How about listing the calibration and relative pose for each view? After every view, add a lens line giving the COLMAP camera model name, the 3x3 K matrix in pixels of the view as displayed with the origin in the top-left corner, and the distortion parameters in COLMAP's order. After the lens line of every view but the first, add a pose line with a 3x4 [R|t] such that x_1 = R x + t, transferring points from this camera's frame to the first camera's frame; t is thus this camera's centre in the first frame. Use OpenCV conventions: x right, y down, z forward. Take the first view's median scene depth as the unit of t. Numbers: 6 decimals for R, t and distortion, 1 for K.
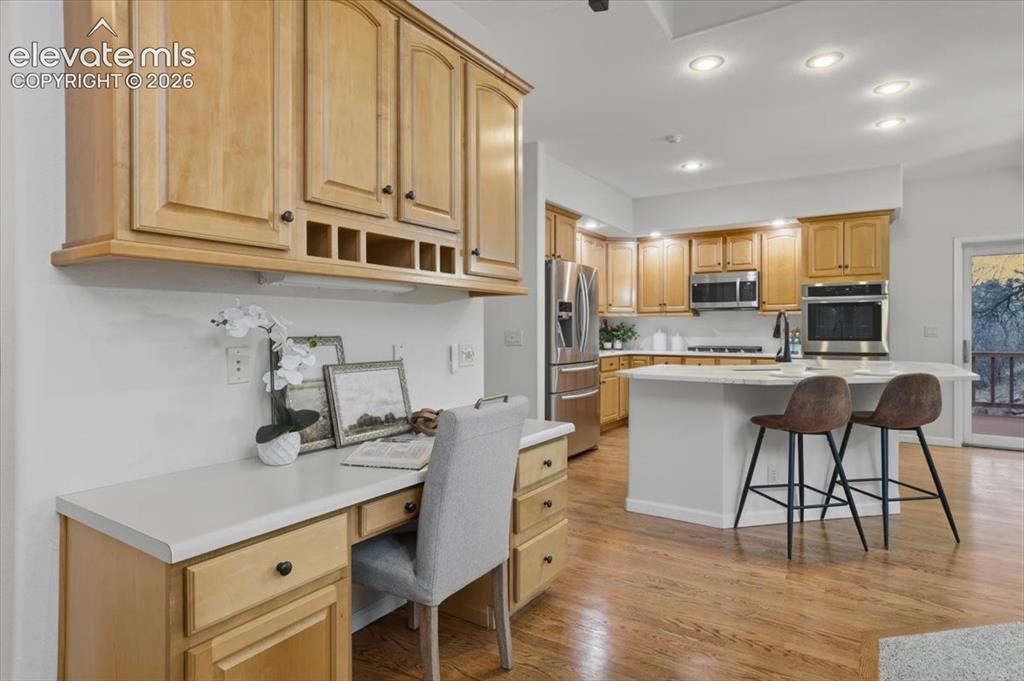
lens RADIAL K [[621.9, 0, 512.0], [0, 621.9, 340.5], [0, 0, 1]] dist [-0.001803, -0.000007]
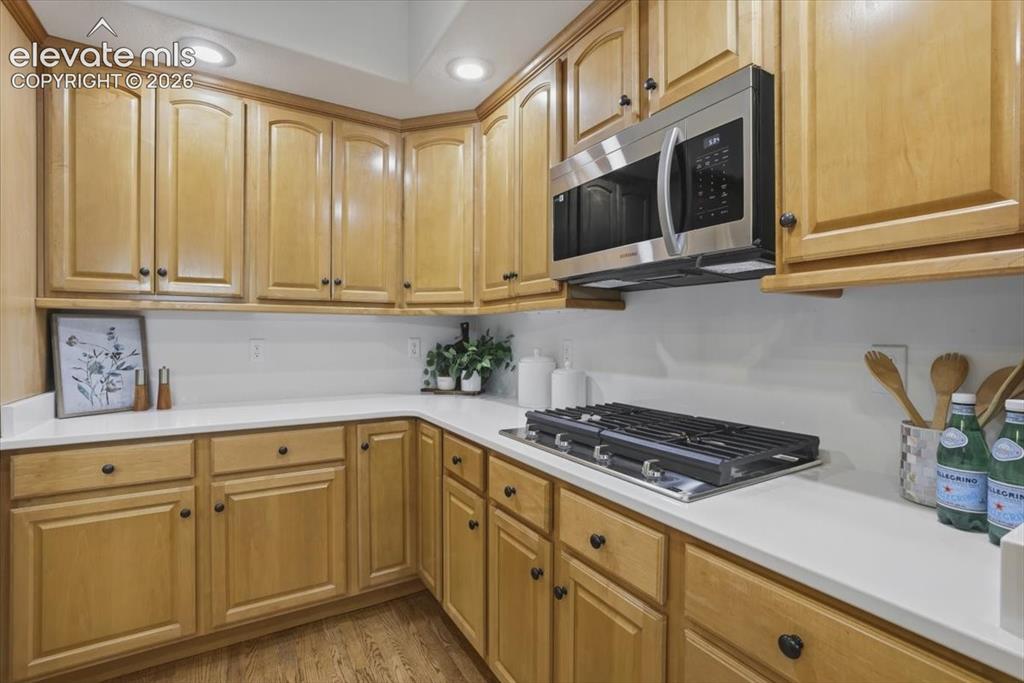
lens RADIAL K [[471.3, 0, 496.1], [0, 471.3, 334.5], [0, 0, 1]] dist [-0.014103, 0.000605]
pose [[0.871882, 0.003890, -0.489700, 0.393775], [-0.010286, 0.999893, -0.010371, -0.024130], [0.489607, 0.014079, 0.871829, 0.825084]]
